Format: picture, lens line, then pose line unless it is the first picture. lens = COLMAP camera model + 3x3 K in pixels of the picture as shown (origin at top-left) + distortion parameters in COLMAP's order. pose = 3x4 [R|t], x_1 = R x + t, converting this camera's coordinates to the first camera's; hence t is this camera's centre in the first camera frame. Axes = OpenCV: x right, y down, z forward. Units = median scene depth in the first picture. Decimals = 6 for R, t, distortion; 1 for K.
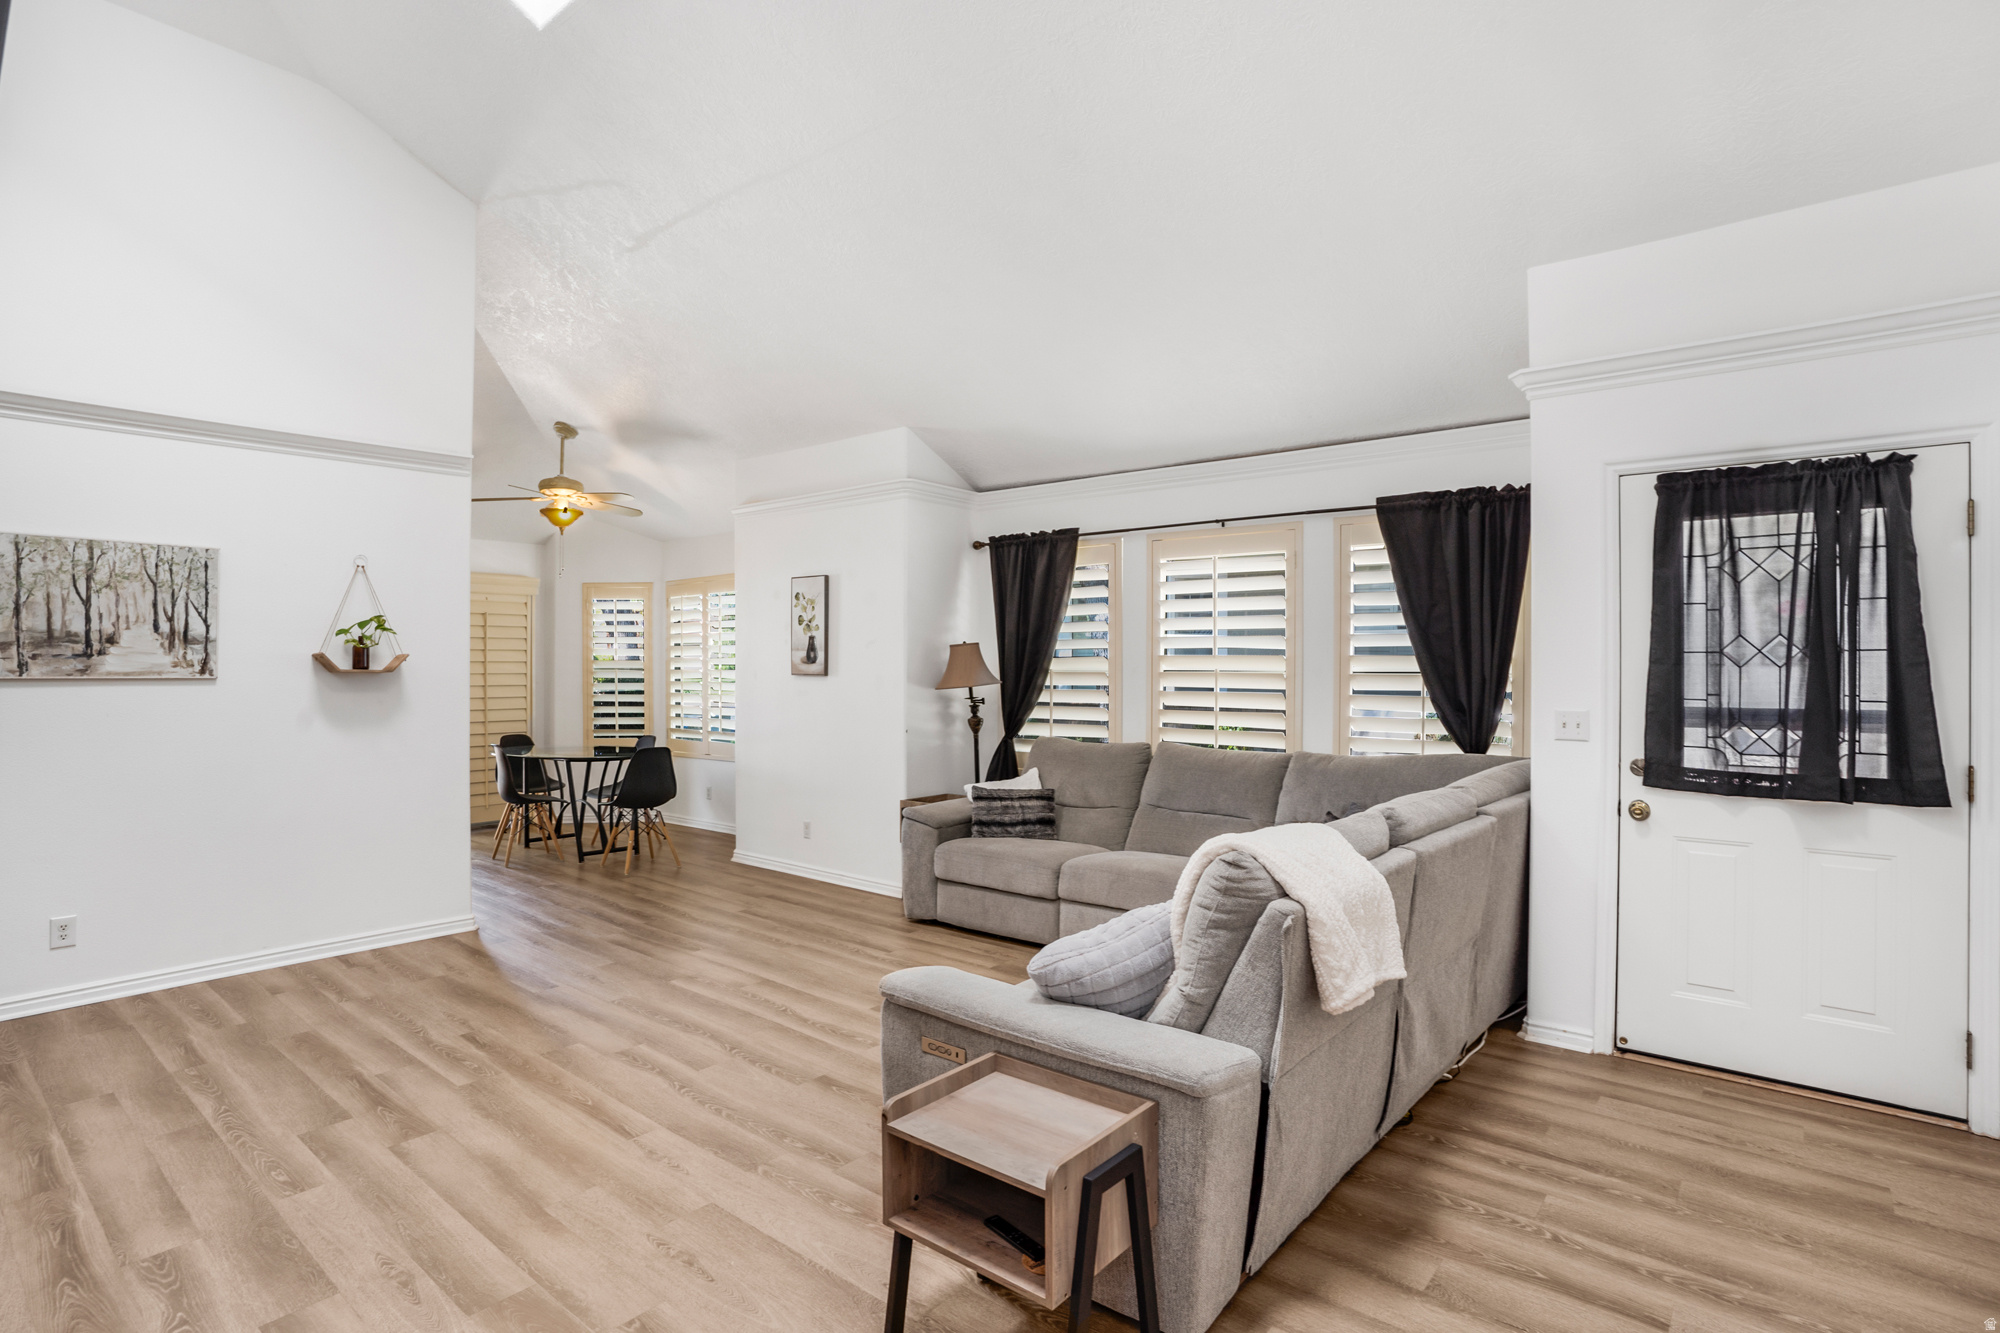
lens RADIAL K [[1001.7, 0, 1000.0], [0, 1001.7, 666.5], [0, 0, 1]] dist [-0.064530, 0.000999]
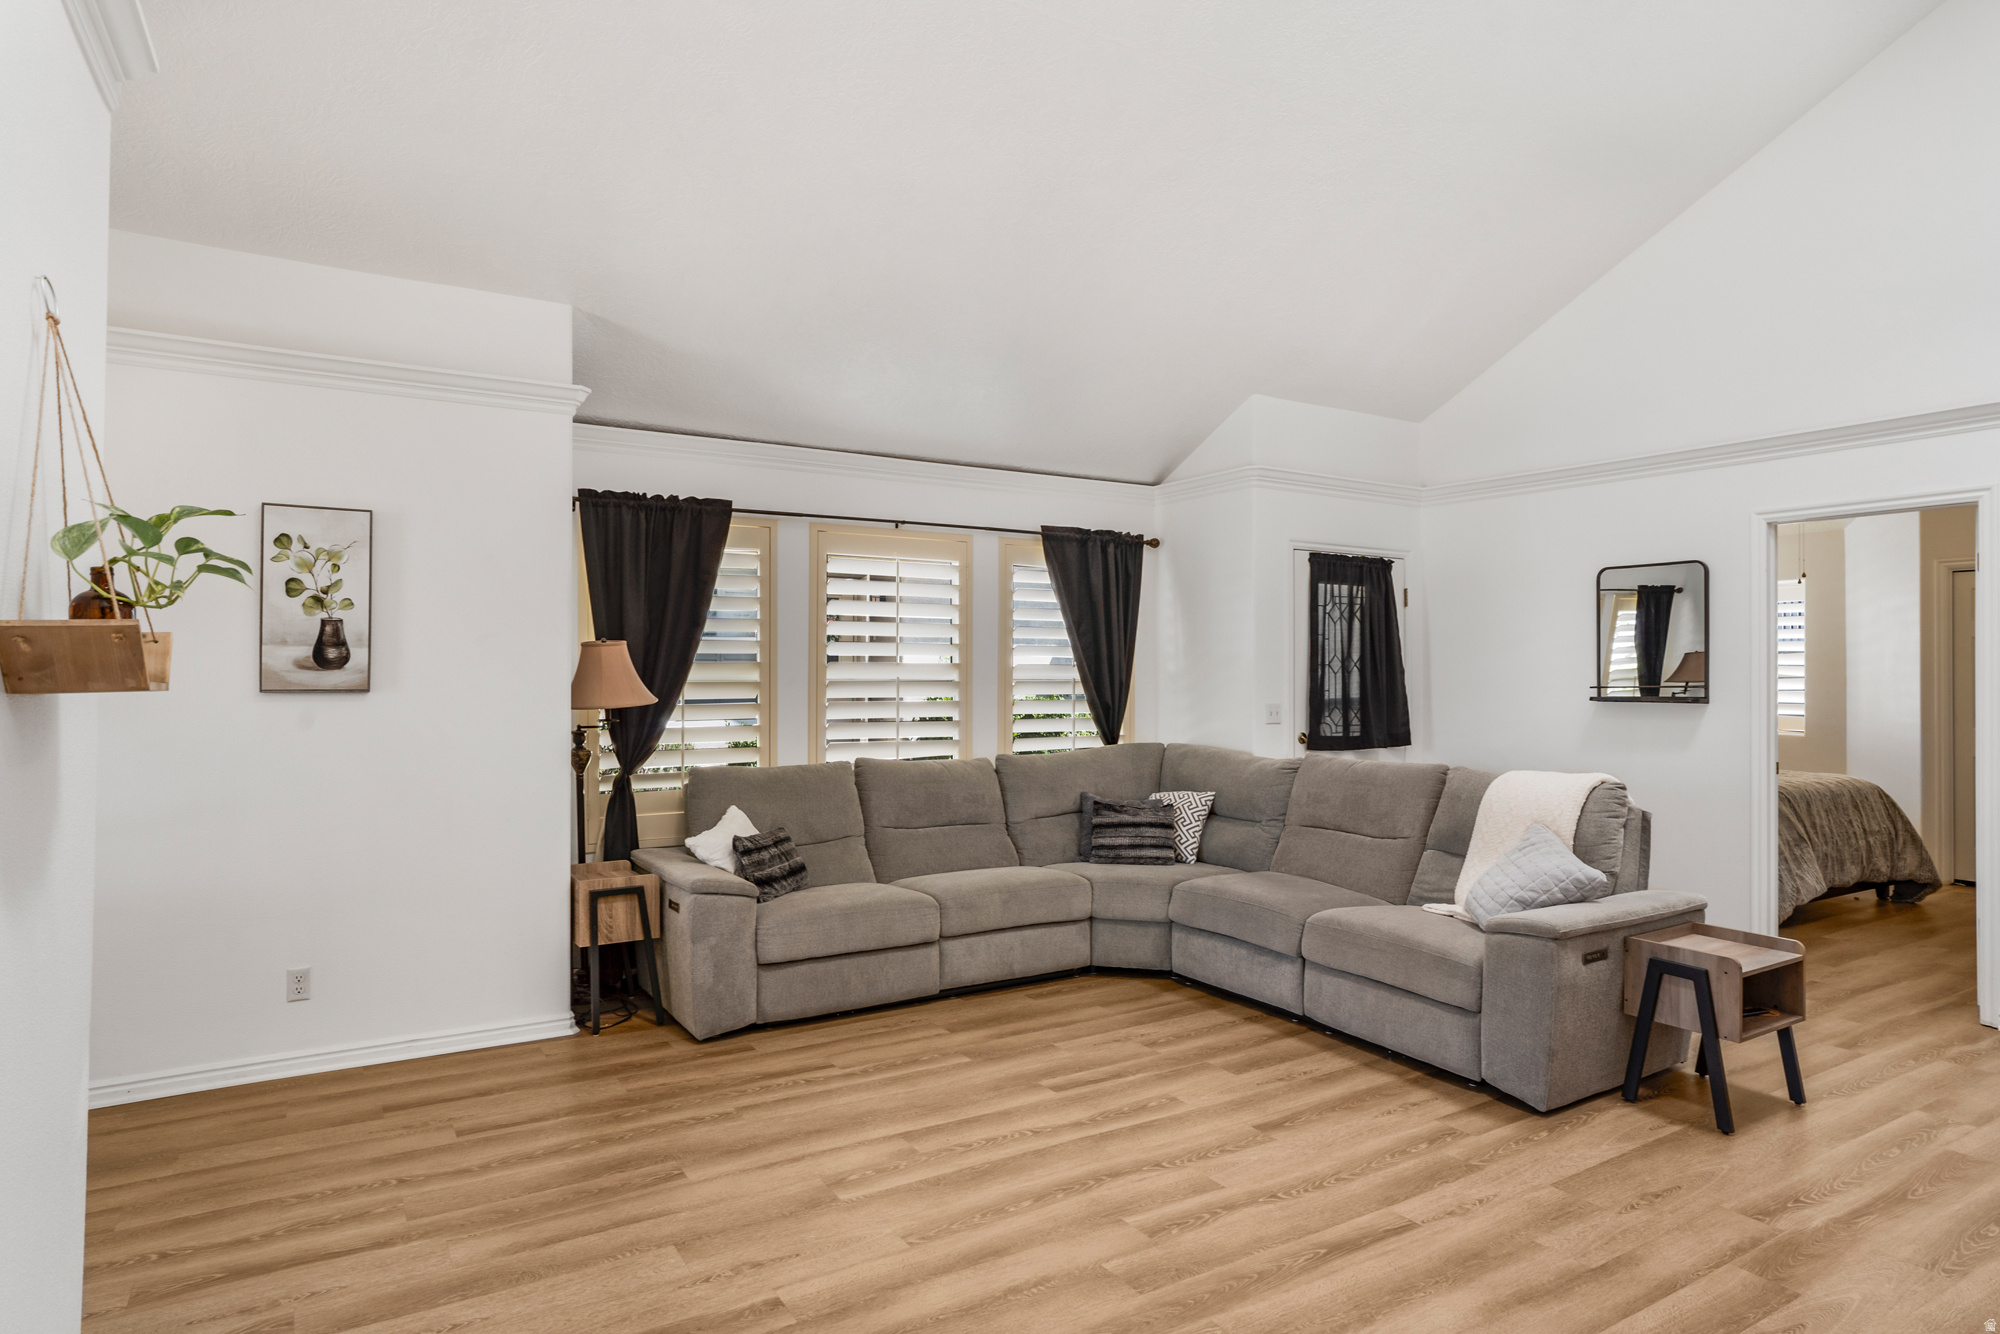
lens RADIAL K [[1135.1, 0, 1000.0], [0, 1135.1, 667.0], [0, 0, 1]] dist [-0.053166, 0.026186]
pose [[0.323487, 0.005197, 0.946218, -0.879918], [0.000923, 0.999983, -0.005808, -0.000906], [-0.946232, 0.002752, 0.323477, 0.634853]]
